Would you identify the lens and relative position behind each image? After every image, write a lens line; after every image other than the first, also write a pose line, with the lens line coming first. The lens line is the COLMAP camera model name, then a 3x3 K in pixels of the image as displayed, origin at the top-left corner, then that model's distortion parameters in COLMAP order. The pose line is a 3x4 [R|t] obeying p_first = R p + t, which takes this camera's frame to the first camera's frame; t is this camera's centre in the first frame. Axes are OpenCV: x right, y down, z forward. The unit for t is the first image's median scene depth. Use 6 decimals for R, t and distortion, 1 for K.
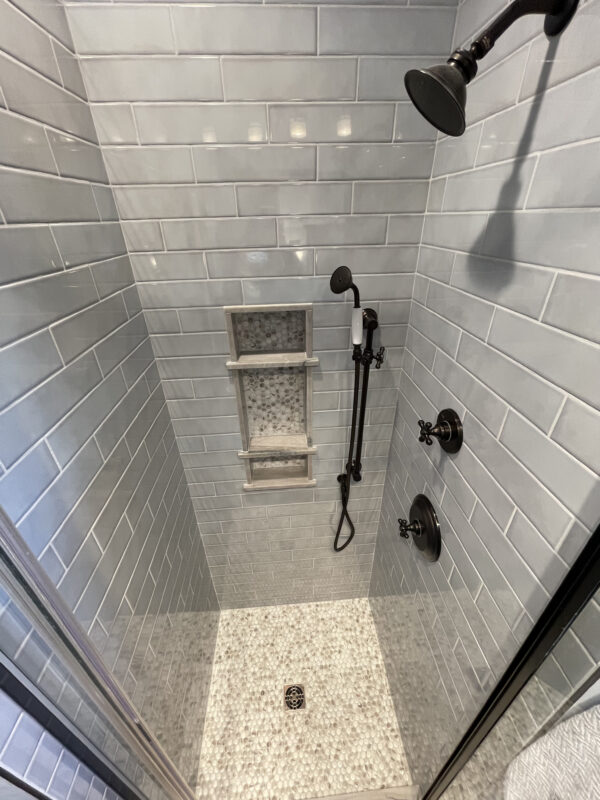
lens RADIAL K [[328.3, 0, 298.5], [0, 328.3, 399.4], [0, 0, 1]] dist [0.008515, -0.002061]
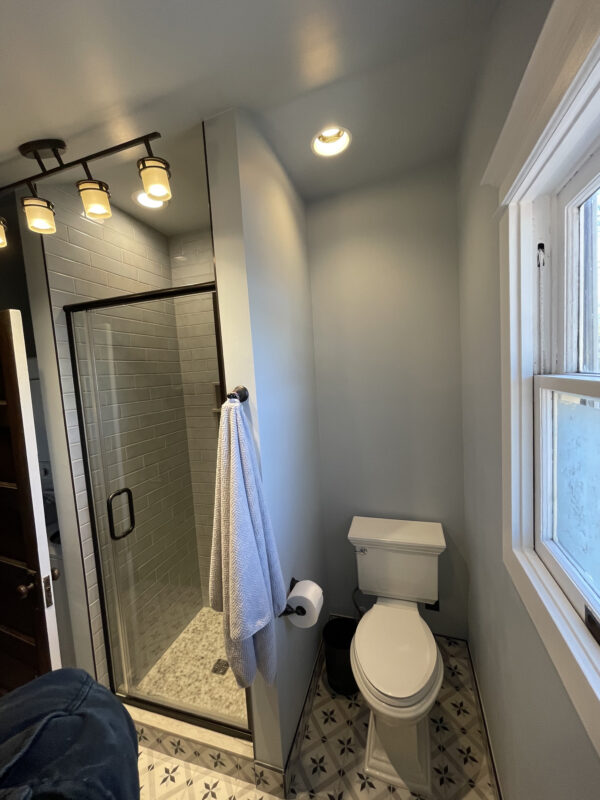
lens RADIAL K [[328.3, 0, 302.4], [0, 328.3, 400.9], [0, 0, 1]] dist [0.008515, -0.002061]
pose [[0.932204, -0.002237, -0.361927, 0.827082], [-0.145063, 0.913839, -0.379283, 0.426333], [0.331591, 0.406071, 0.851559, -0.465798]]
